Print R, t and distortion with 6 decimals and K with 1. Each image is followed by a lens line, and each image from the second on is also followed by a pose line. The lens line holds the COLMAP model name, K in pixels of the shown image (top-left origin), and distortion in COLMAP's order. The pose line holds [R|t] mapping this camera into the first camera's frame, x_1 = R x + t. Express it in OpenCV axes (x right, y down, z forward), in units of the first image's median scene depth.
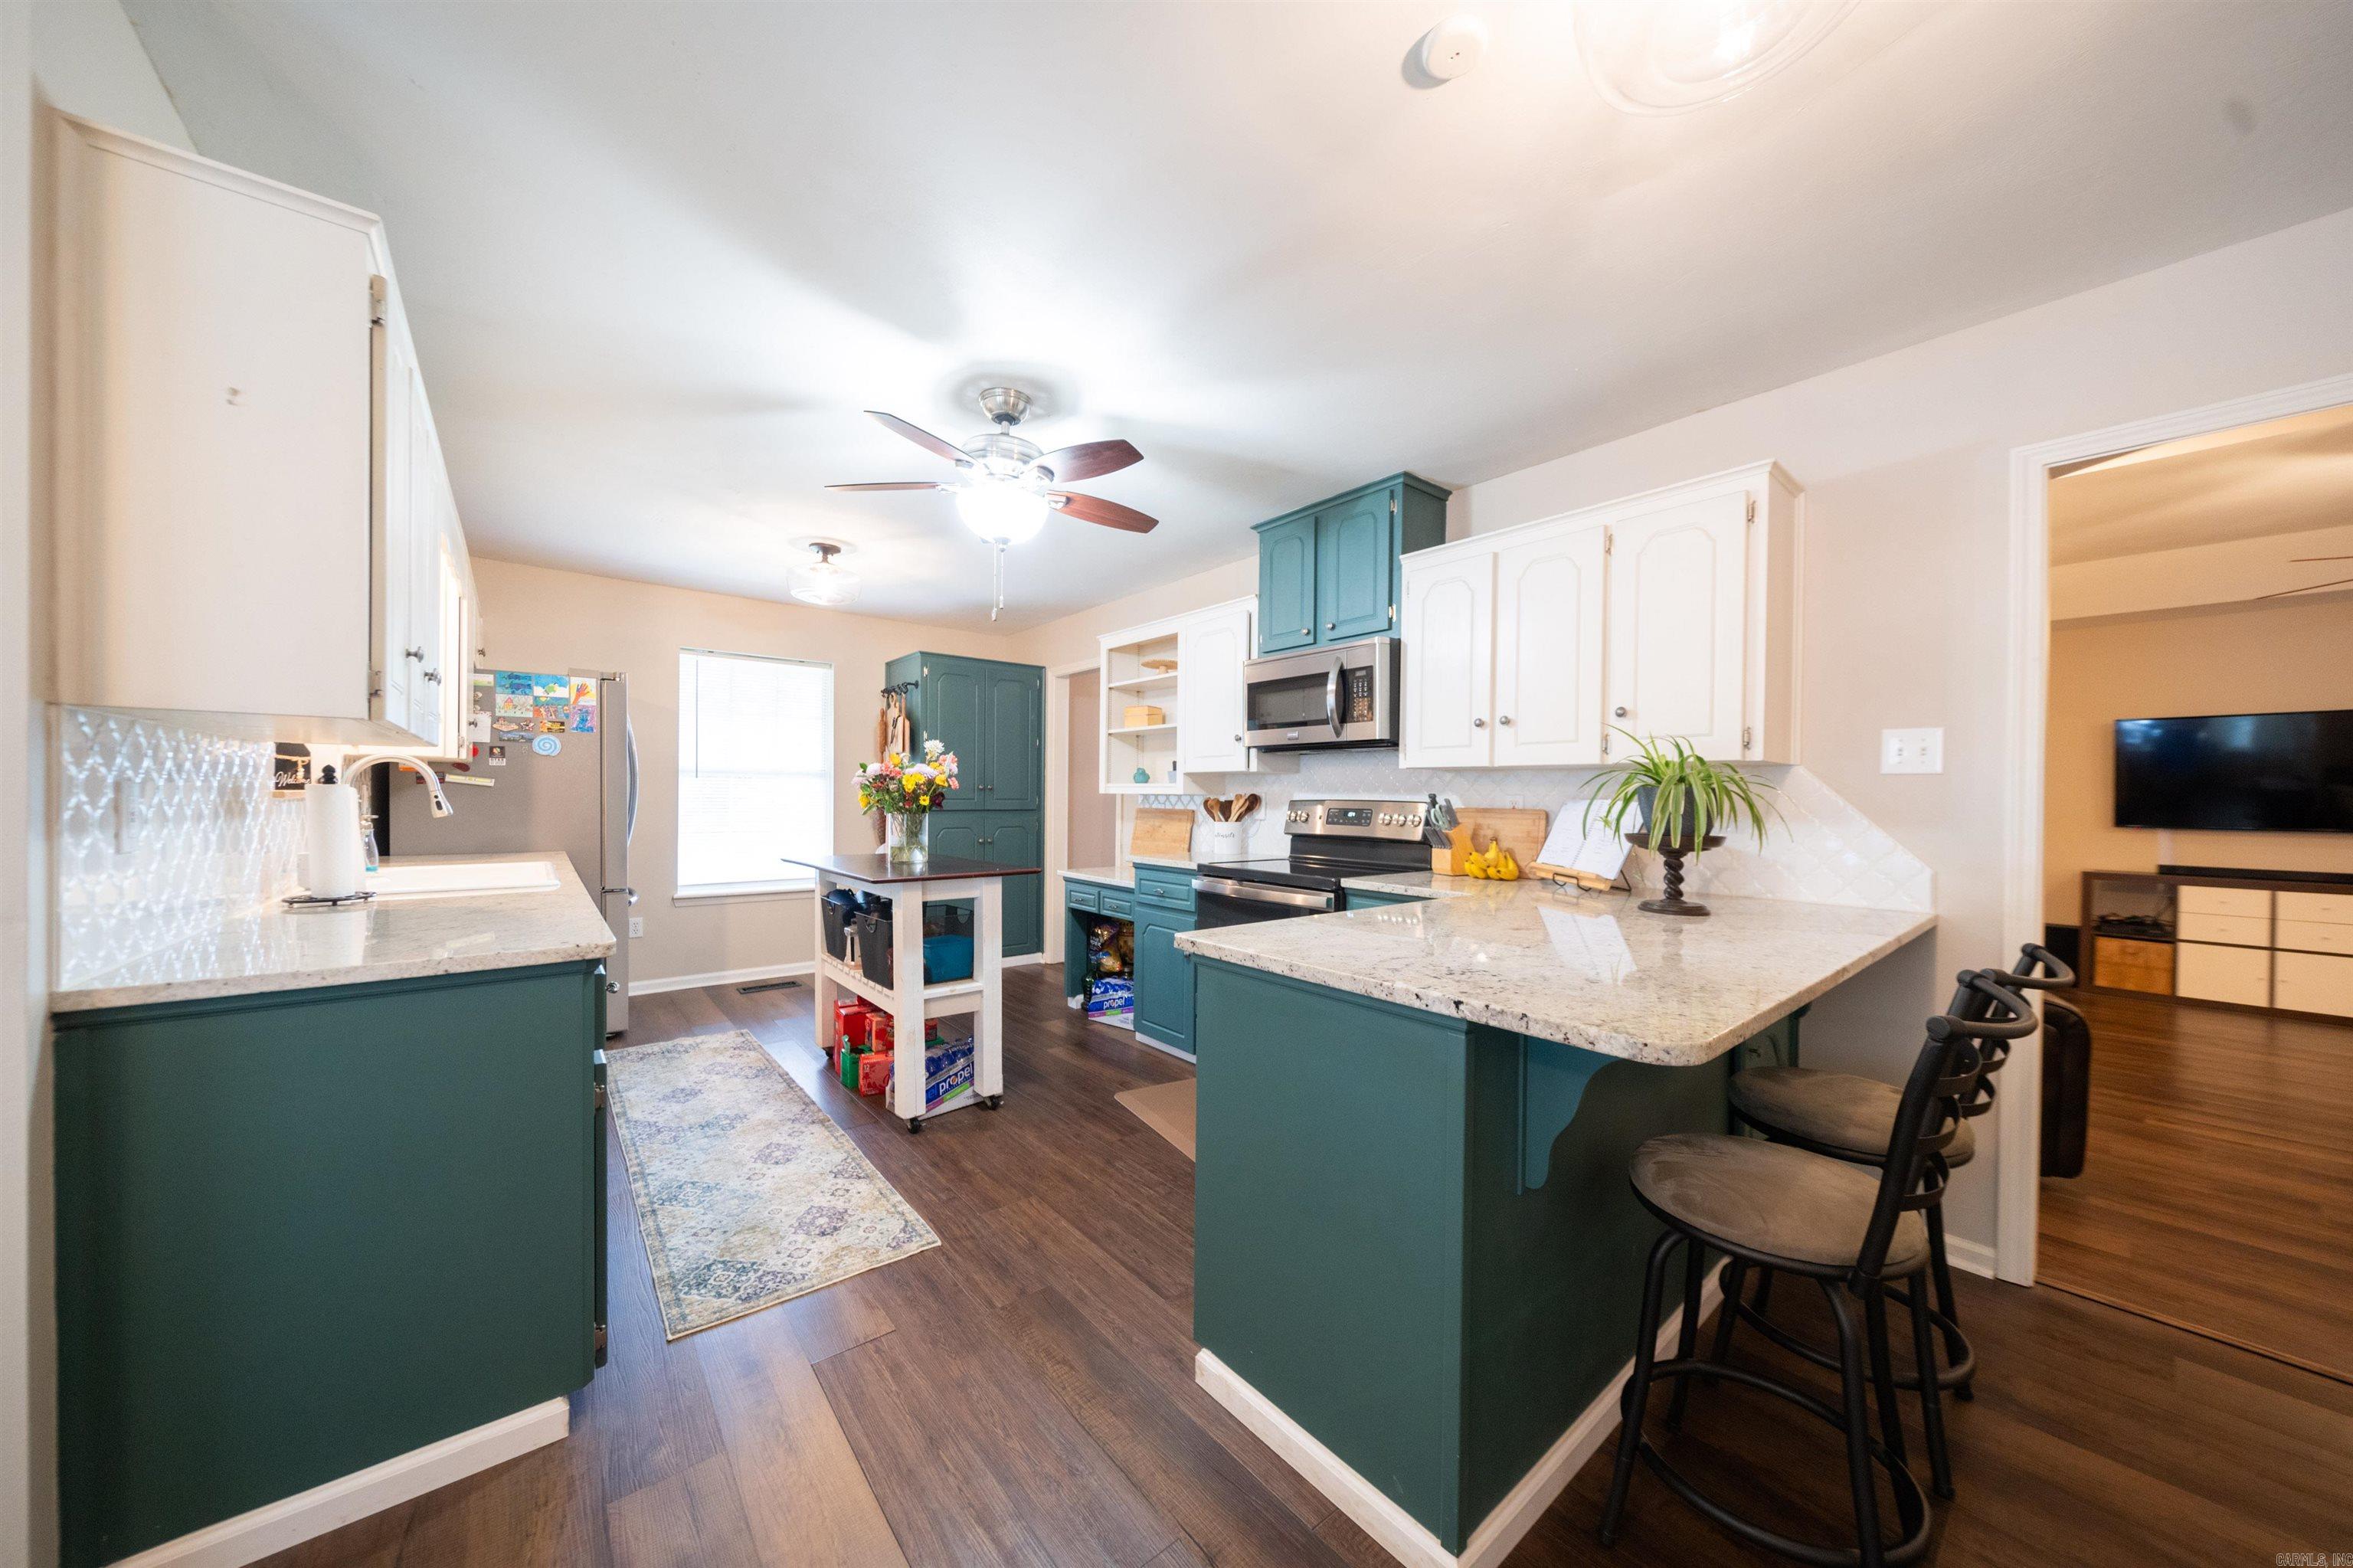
lens RADIAL K [[789.7, 0, 1173.4], [0, 789.7, 802.1], [0, 0, 1]] dist [-0.000814, -0.000219]
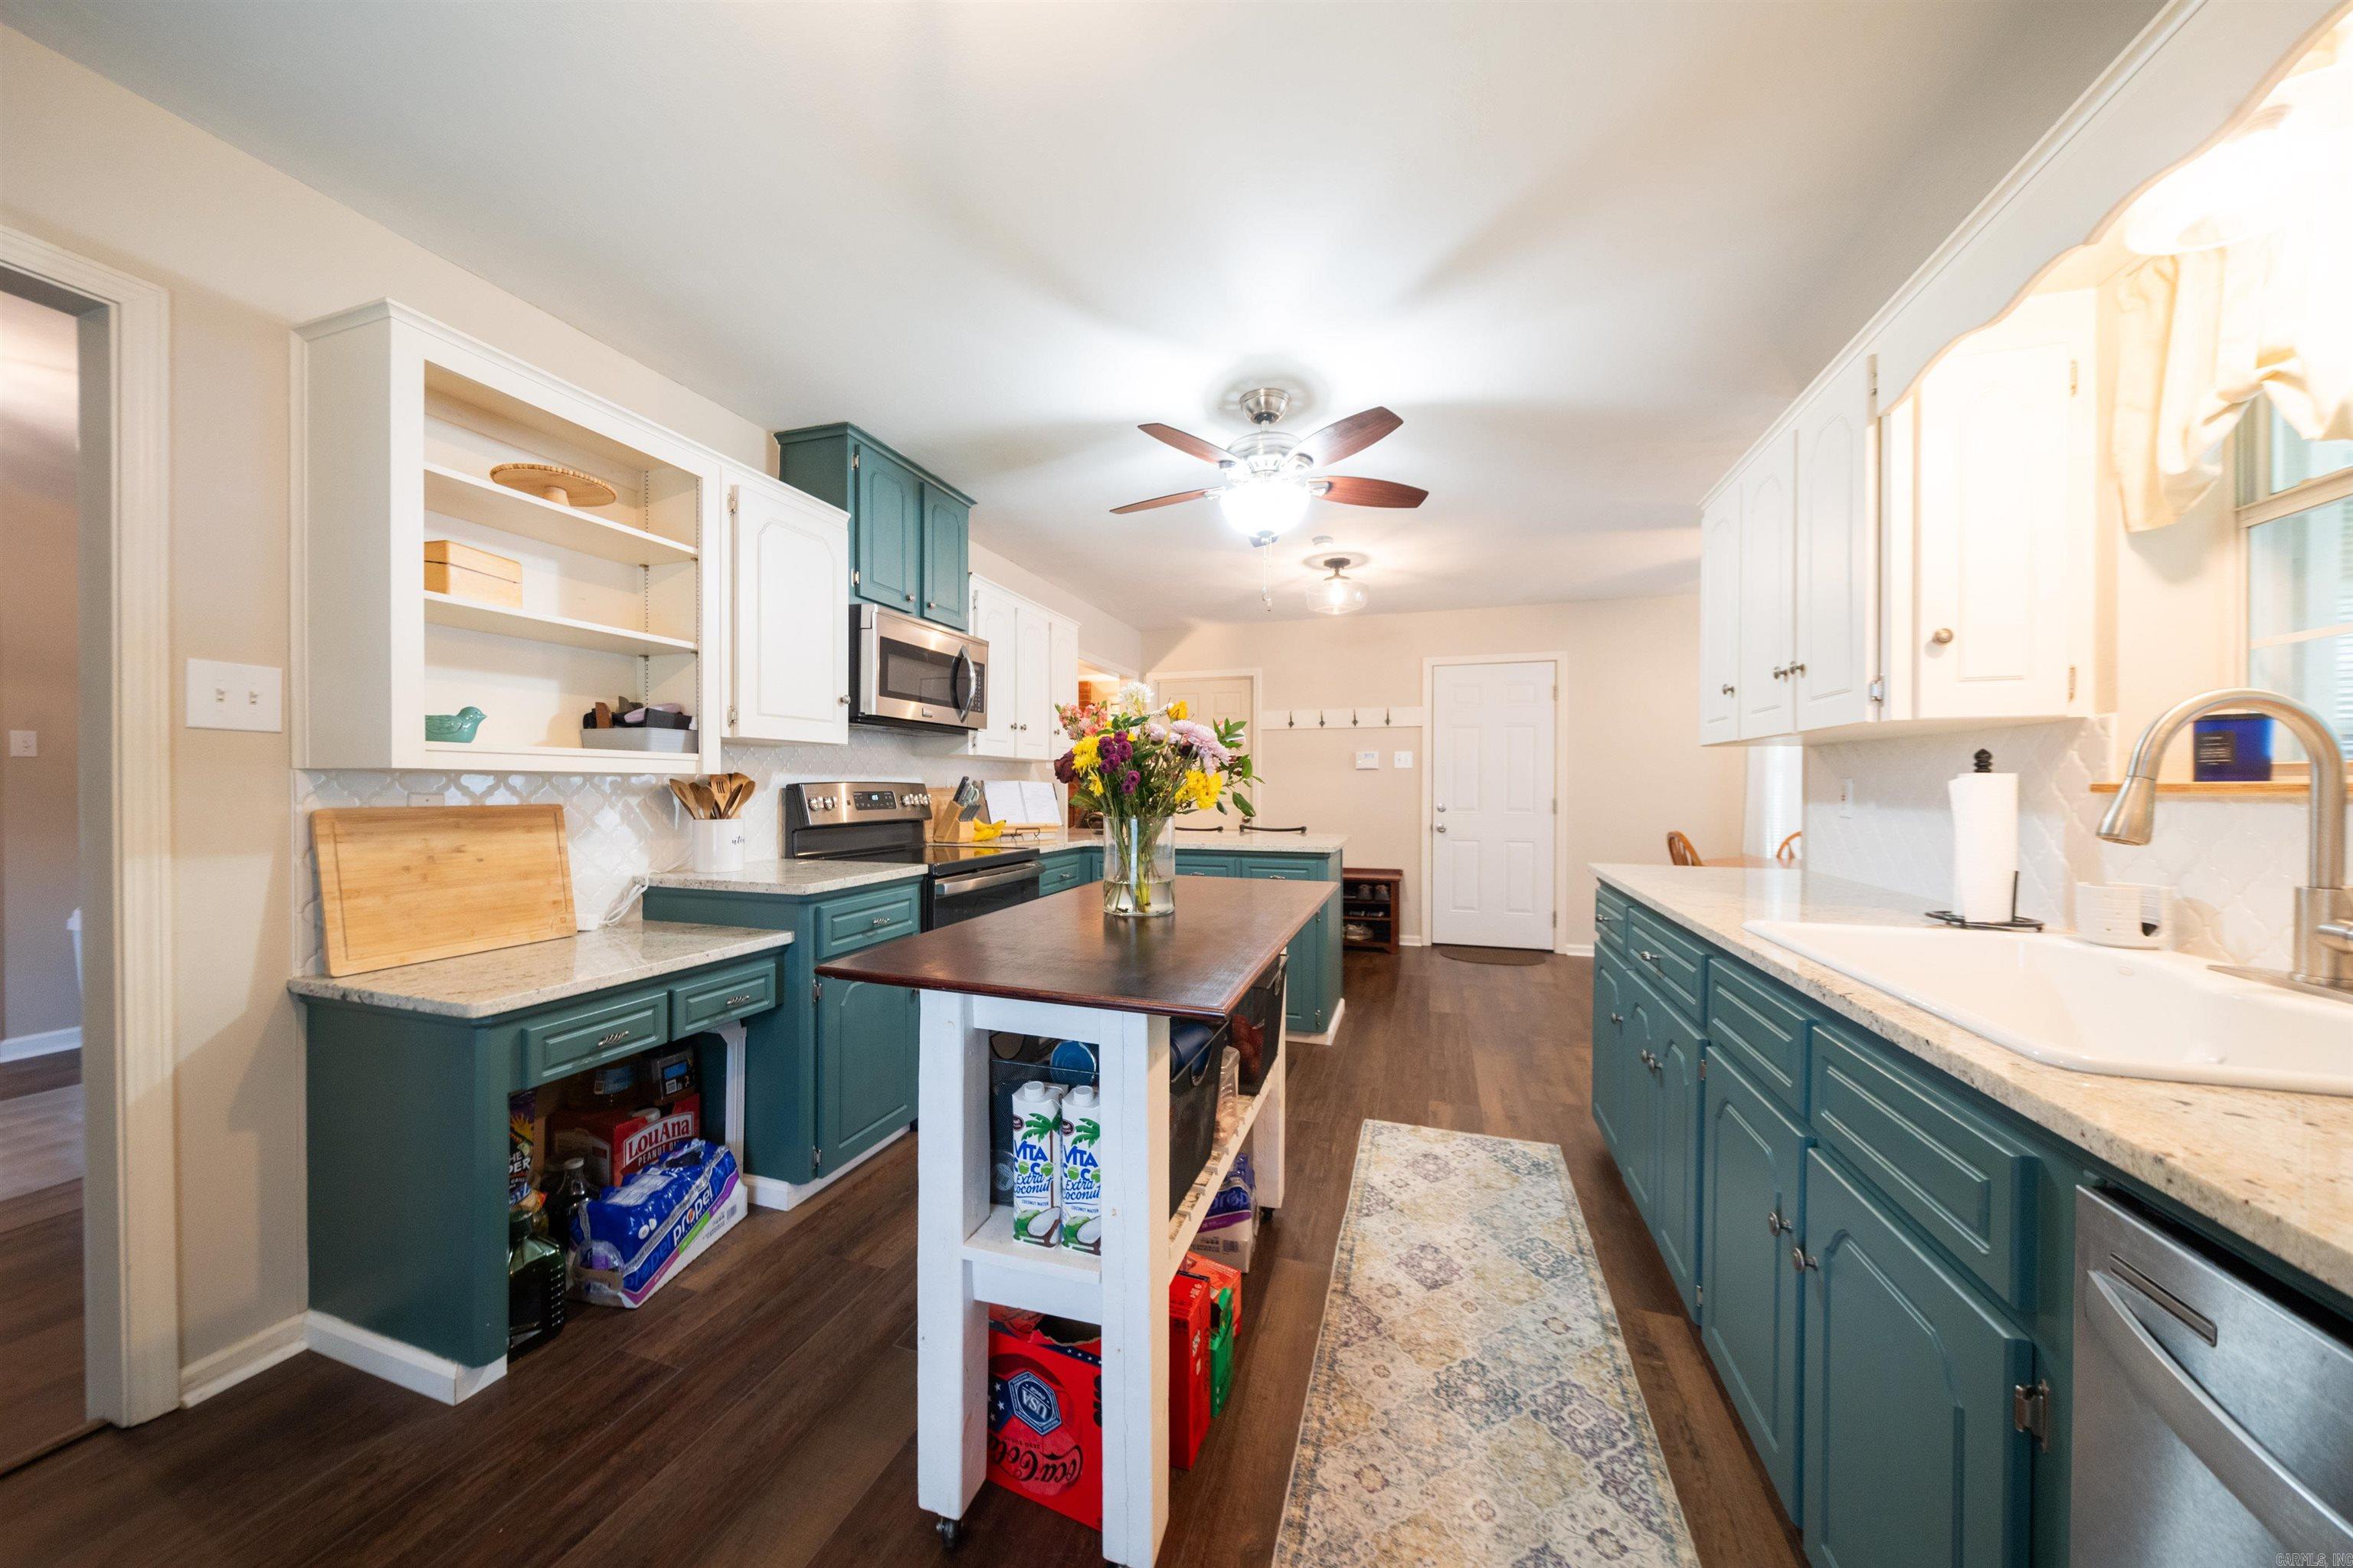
lens RADIAL K [[795.4, 0, 1169.5], [0, 795.4, 795.5], [0, 0, 1]] dist [-0.002709, -0.000181]
pose [[-0.537857, -0.017755, 0.842849, -0.871093], [0.000250, 0.999775, 0.021220, -0.008615], [-0.843036, 0.011624, -0.537732, 1.407129]]
